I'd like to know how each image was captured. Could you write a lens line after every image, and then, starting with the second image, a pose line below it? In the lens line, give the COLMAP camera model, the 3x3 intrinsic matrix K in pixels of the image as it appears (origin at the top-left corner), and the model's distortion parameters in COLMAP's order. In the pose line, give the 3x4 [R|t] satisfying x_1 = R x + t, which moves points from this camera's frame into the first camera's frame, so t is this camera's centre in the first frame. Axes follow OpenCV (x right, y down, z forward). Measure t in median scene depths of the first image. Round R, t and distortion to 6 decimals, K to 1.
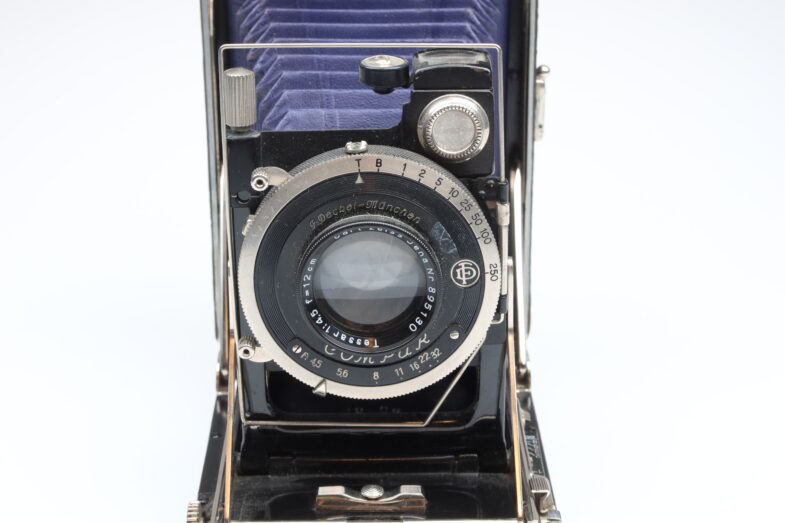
lens RADIAL K [[1654.3, 0, 393.1], [0, 1654.3, 260.3], [0, 0, 1]] dist [0.020705, 0.000000]
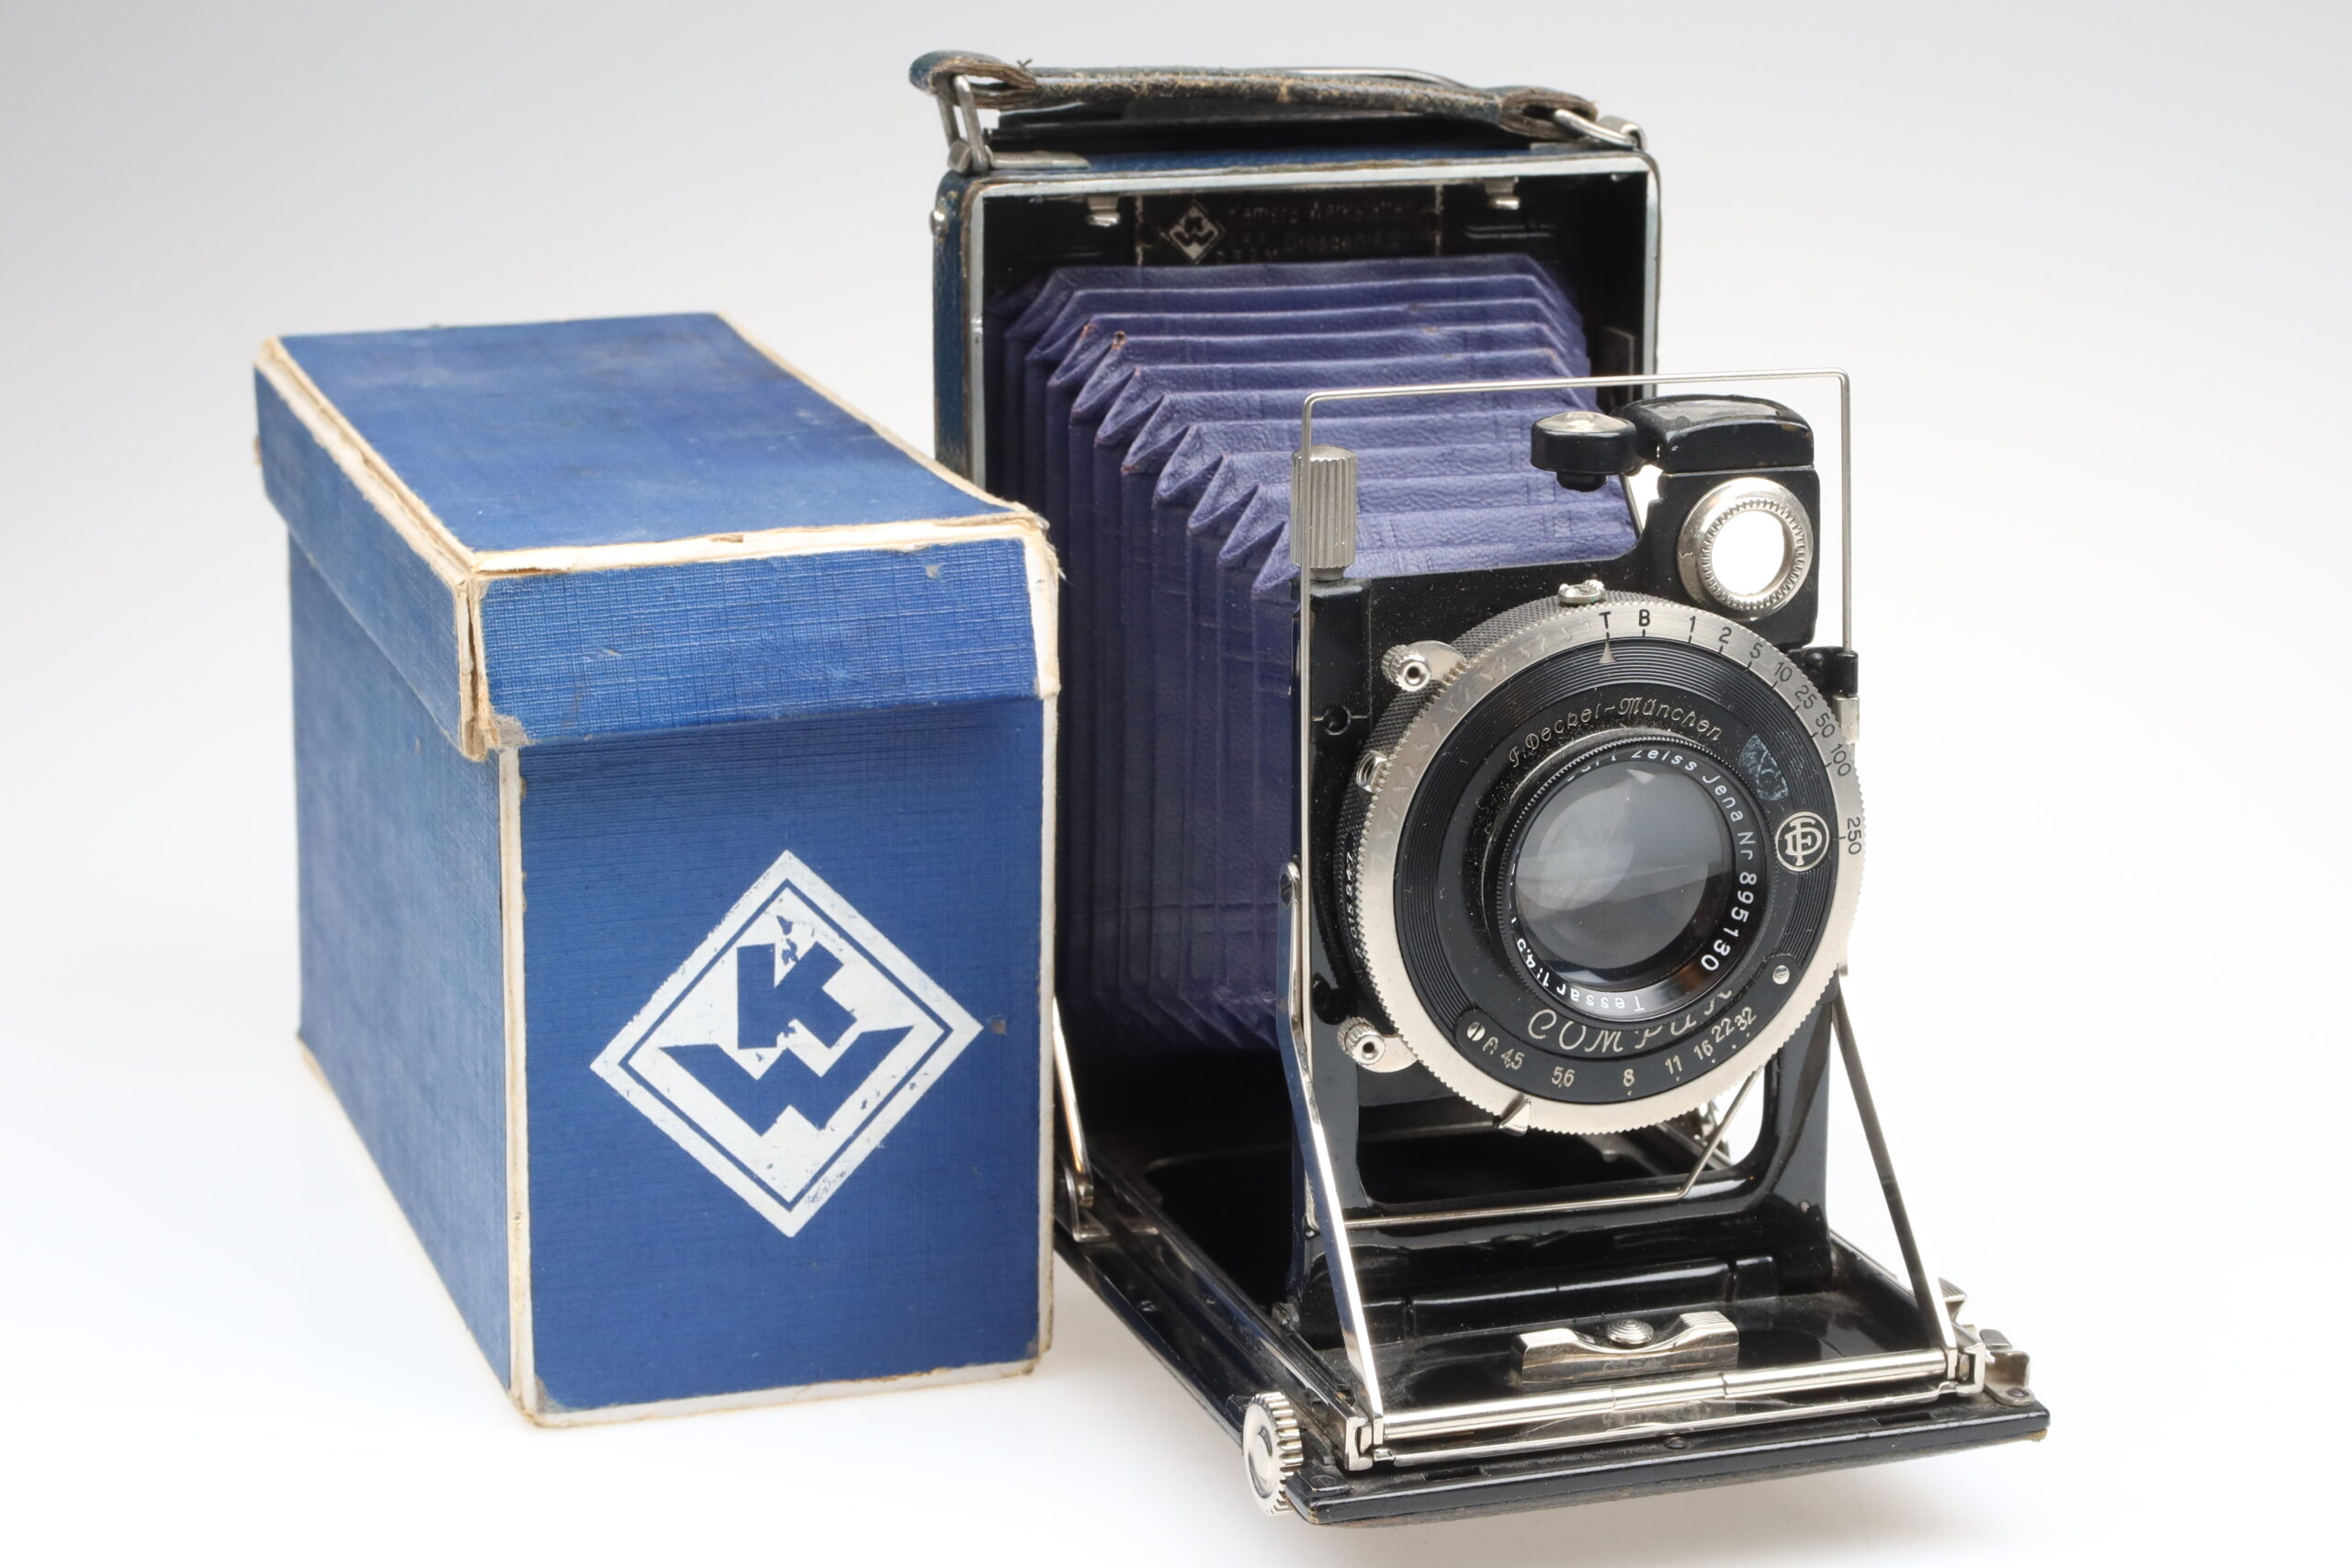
lens RADIAL K [[4956.2, 0, 1179.0], [0, 4956.2, 783.2], [0, 0, 1]] dist [0.020705, 0.000000]
pose [[0.953346, -0.065919, 0.294595, -0.552755], [0.102384, 0.988632, -0.110110, 0.131207], [-0.283988, 0.135134, 0.949257, -0.327019]]
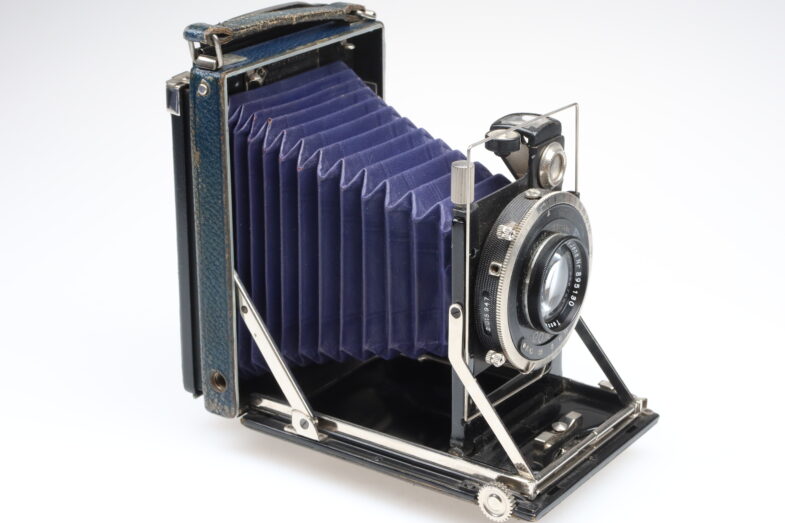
lens RADIAL K [[1654.3, 0, 393.2], [0, 1654.3, 263.6], [0, 0, 1]] dist [0.020705, 0.000000]
pose [[0.589415, -0.288256, 0.754651, -1.163404], [0.295084, 0.946442, 0.131042, -0.228645], [-0.752007, 0.145448, 0.642908, 0.176649]]
